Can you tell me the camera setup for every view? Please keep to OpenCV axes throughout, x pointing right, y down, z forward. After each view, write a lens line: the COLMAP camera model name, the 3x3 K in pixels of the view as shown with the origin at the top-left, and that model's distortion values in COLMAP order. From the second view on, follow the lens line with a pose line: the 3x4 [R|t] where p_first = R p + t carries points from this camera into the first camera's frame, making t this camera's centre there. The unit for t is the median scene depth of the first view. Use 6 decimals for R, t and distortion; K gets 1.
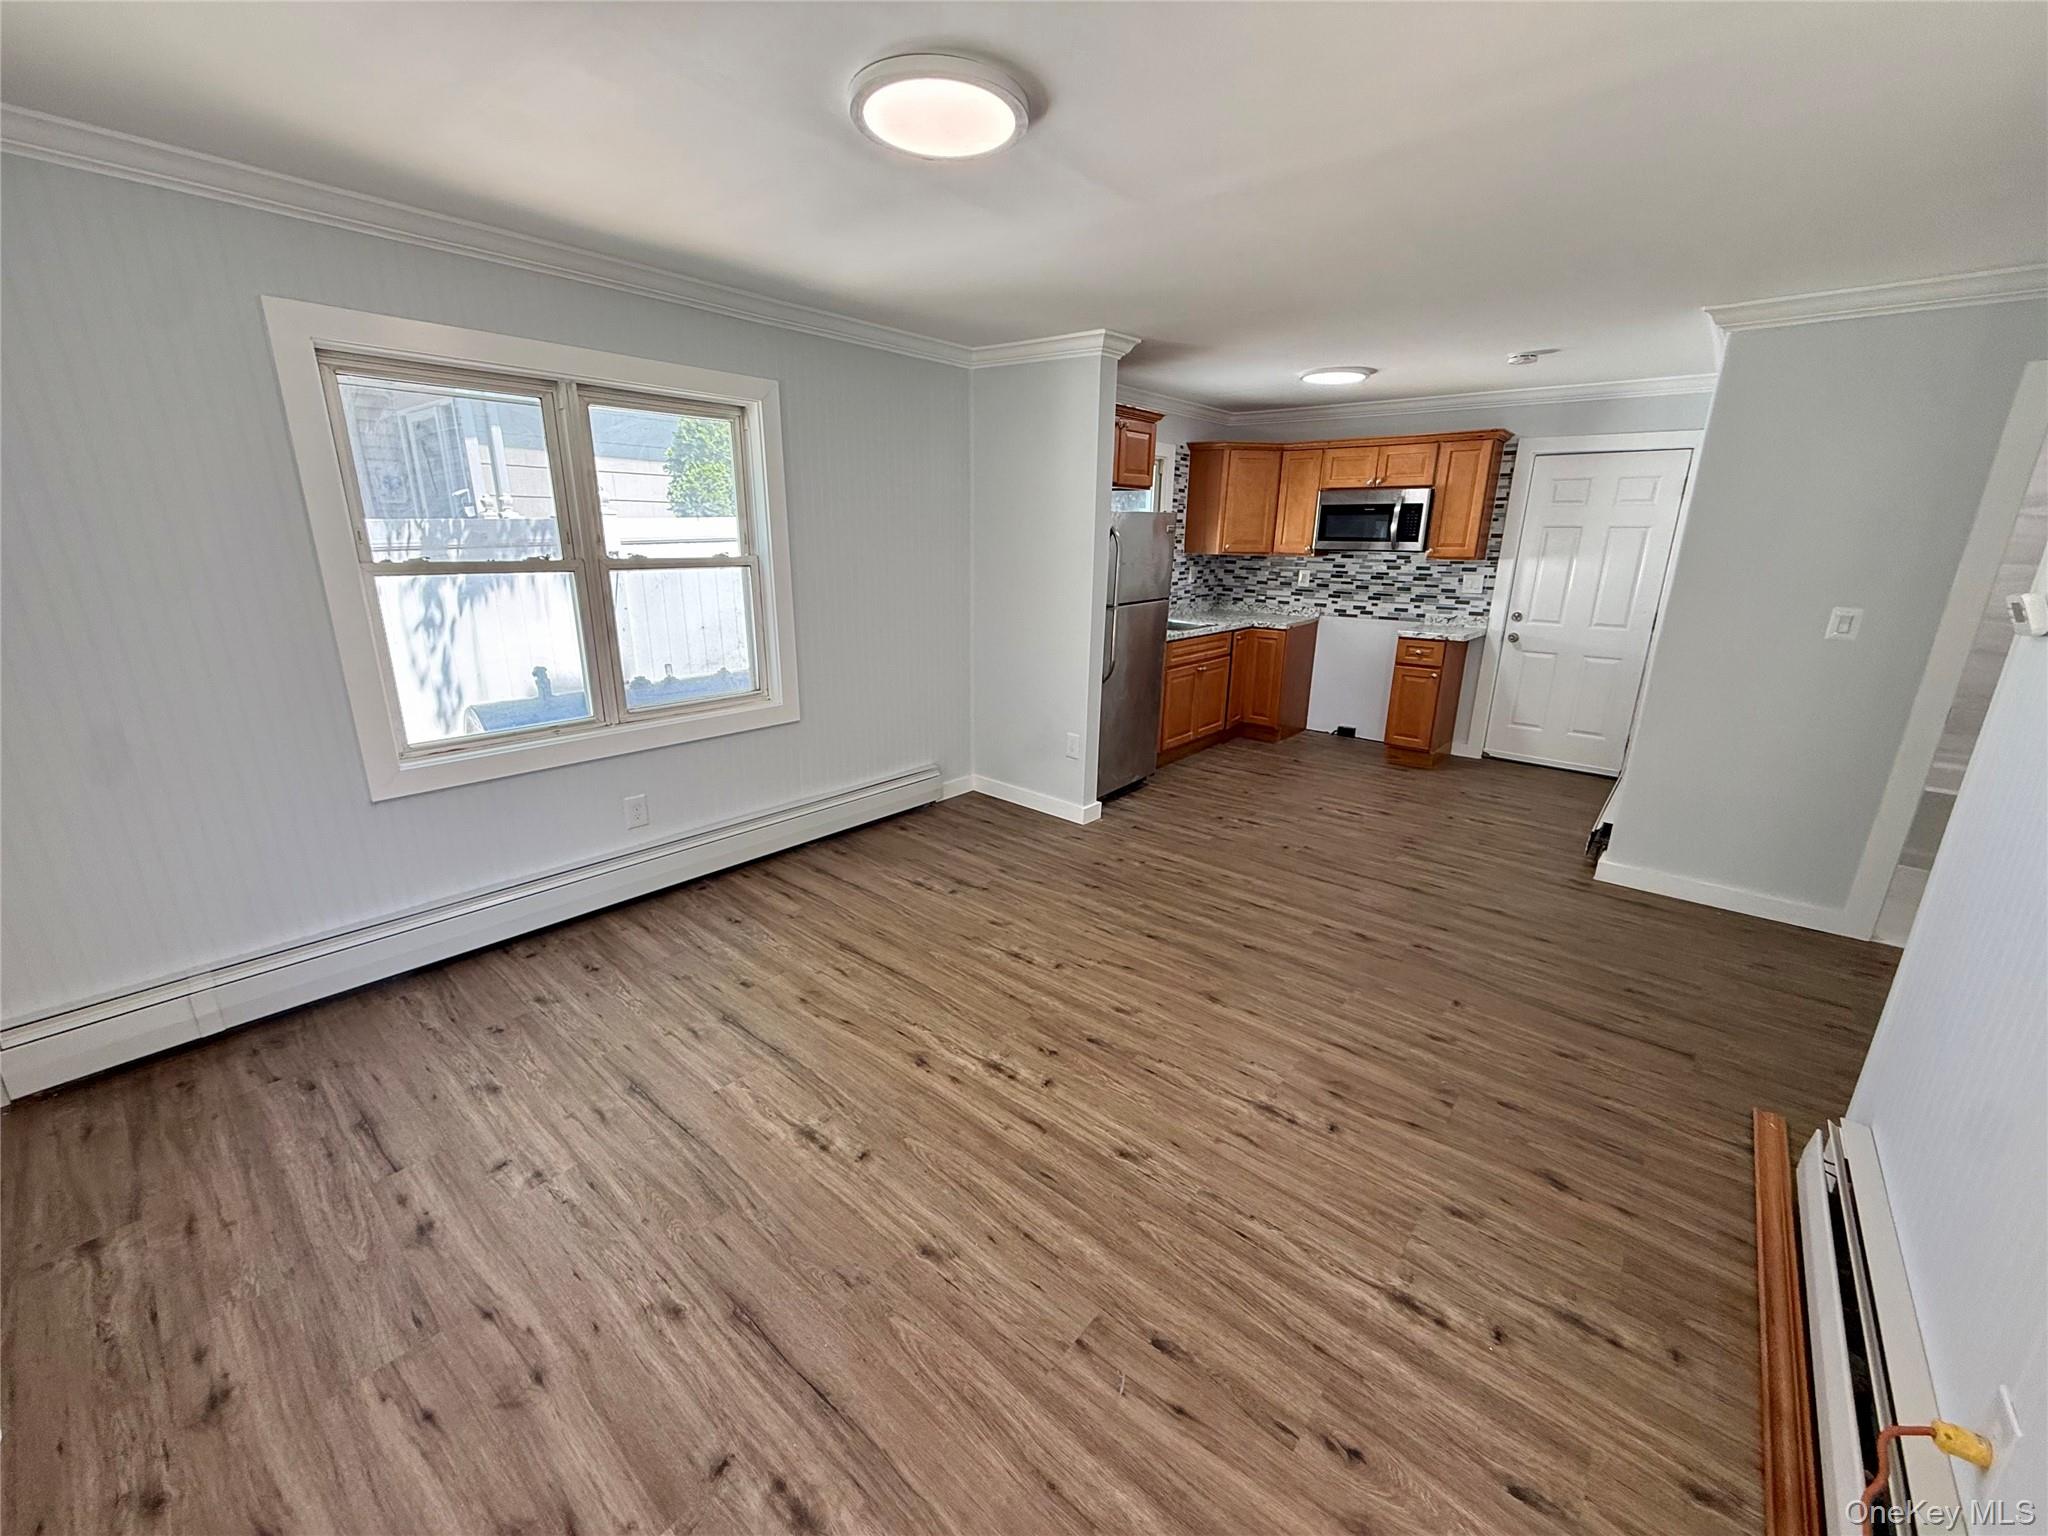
lens RADIAL K [[817.7, 0, 1018.8], [0, 817.7, 769.7], [0, 0, 1]] dist [0.002115, -0.002057]
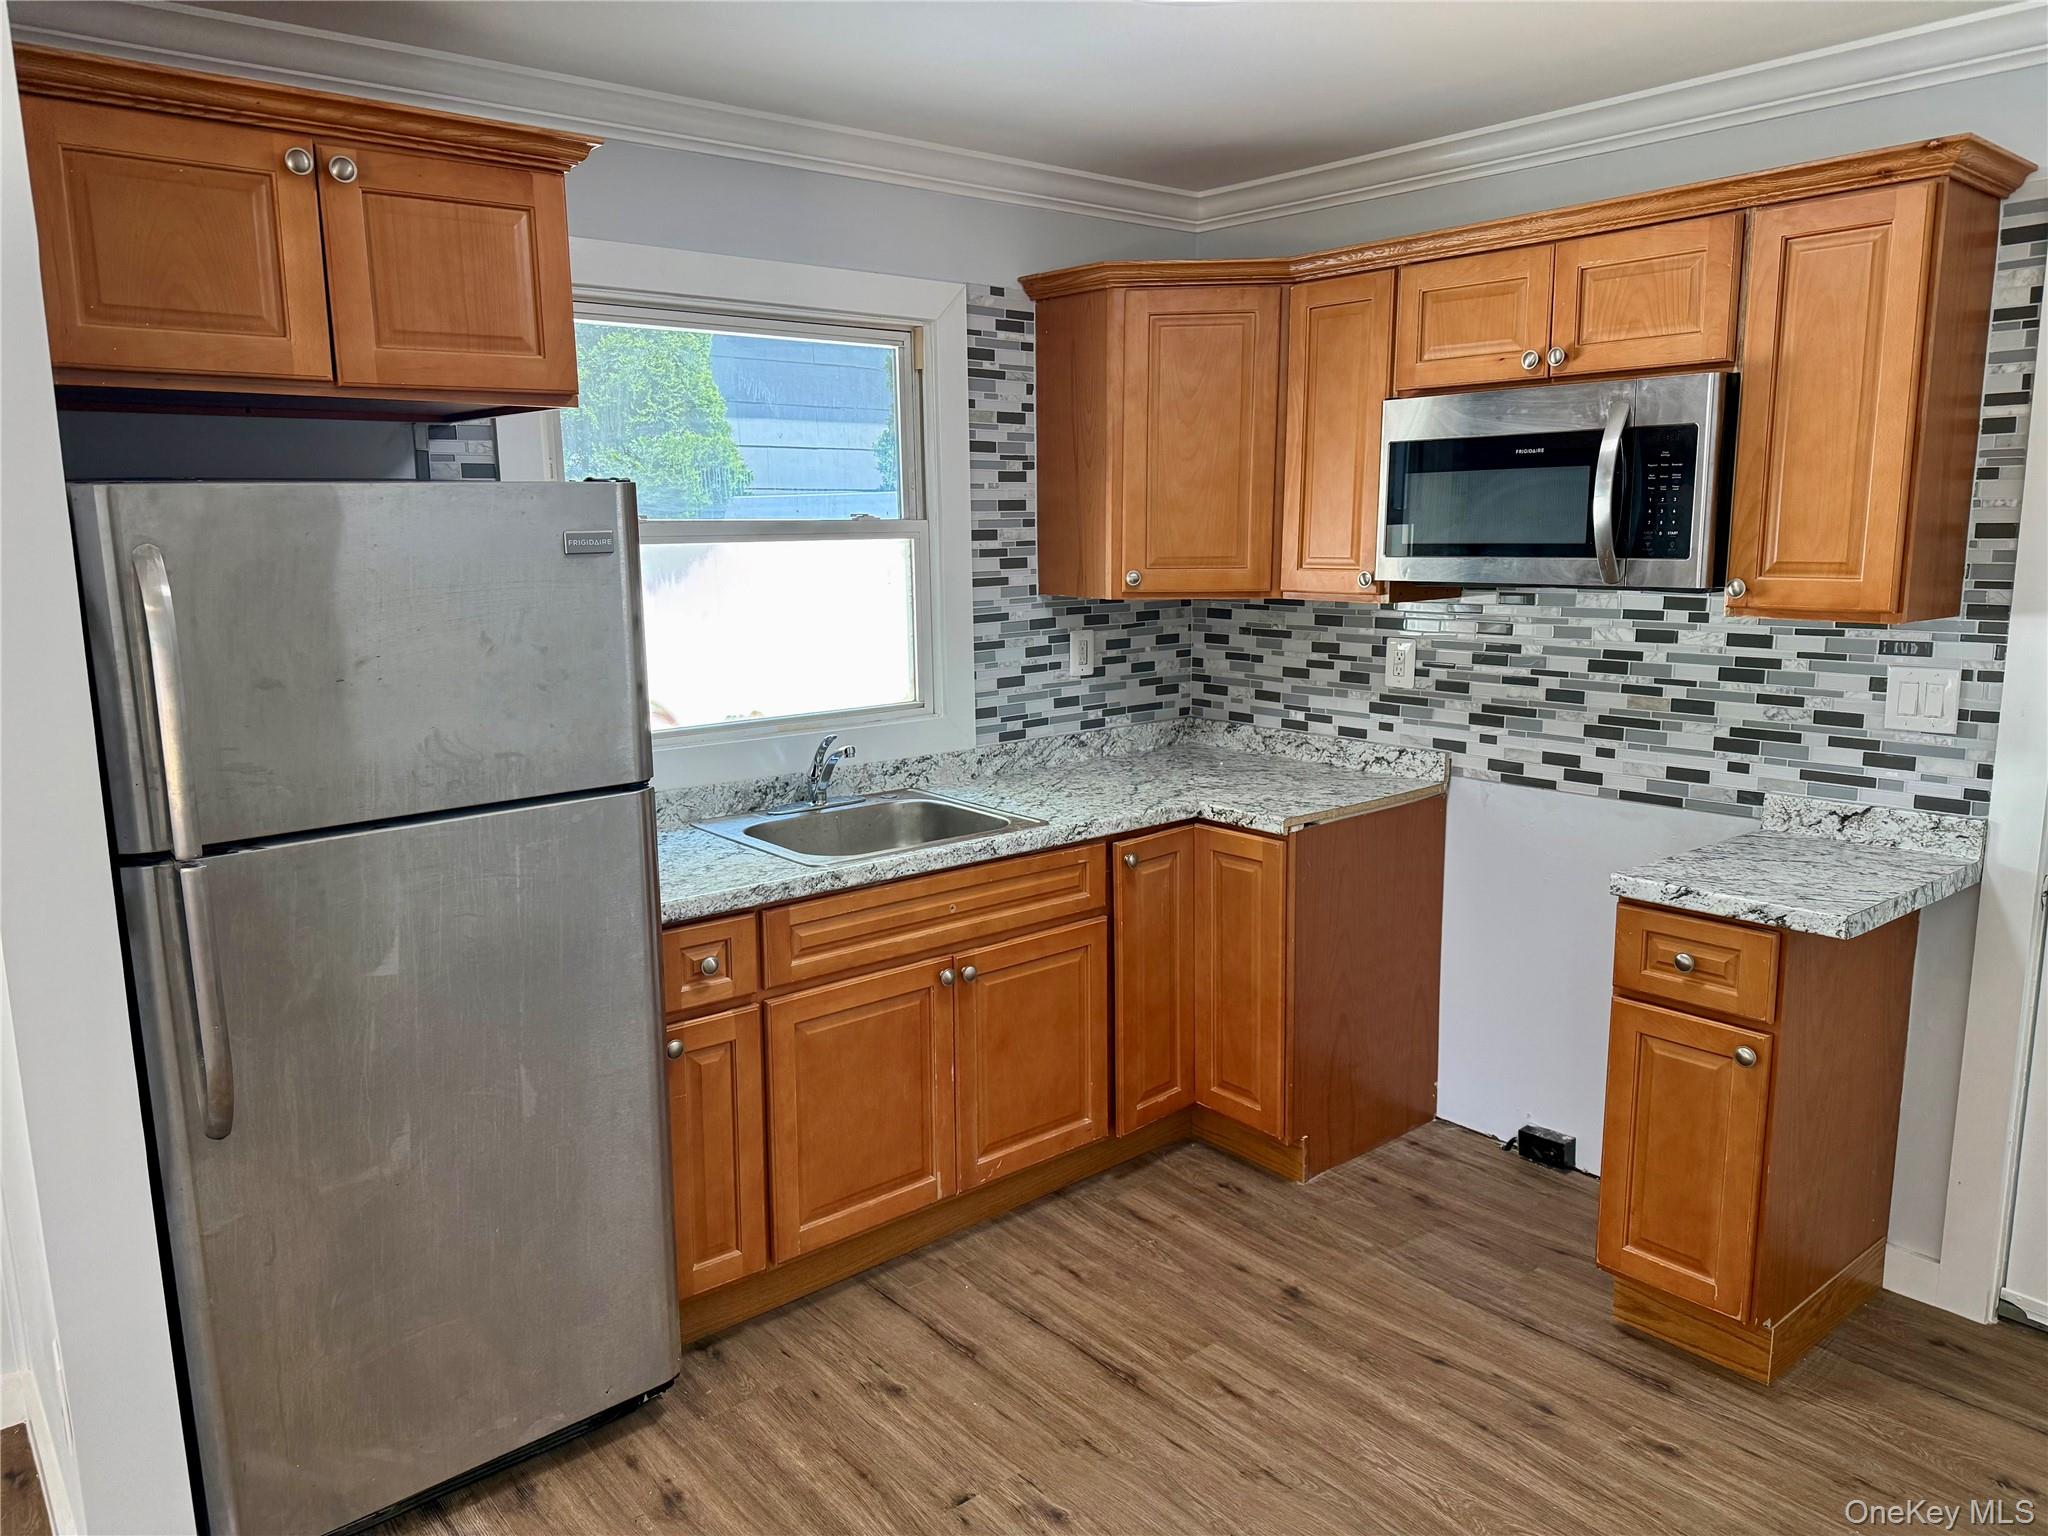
lens RADIAL K [[1451.1, 0, 1031.0], [0, 1451.1, 770.2], [0, 0, 1]] dist [0.123571, -0.150993]
pose [[0.985832, 0.007000, -0.167587, 0.474062], [-0.025209, 0.993964, -0.106772, -0.196269], [0.165828, 0.109484, 0.980058, 0.634136]]
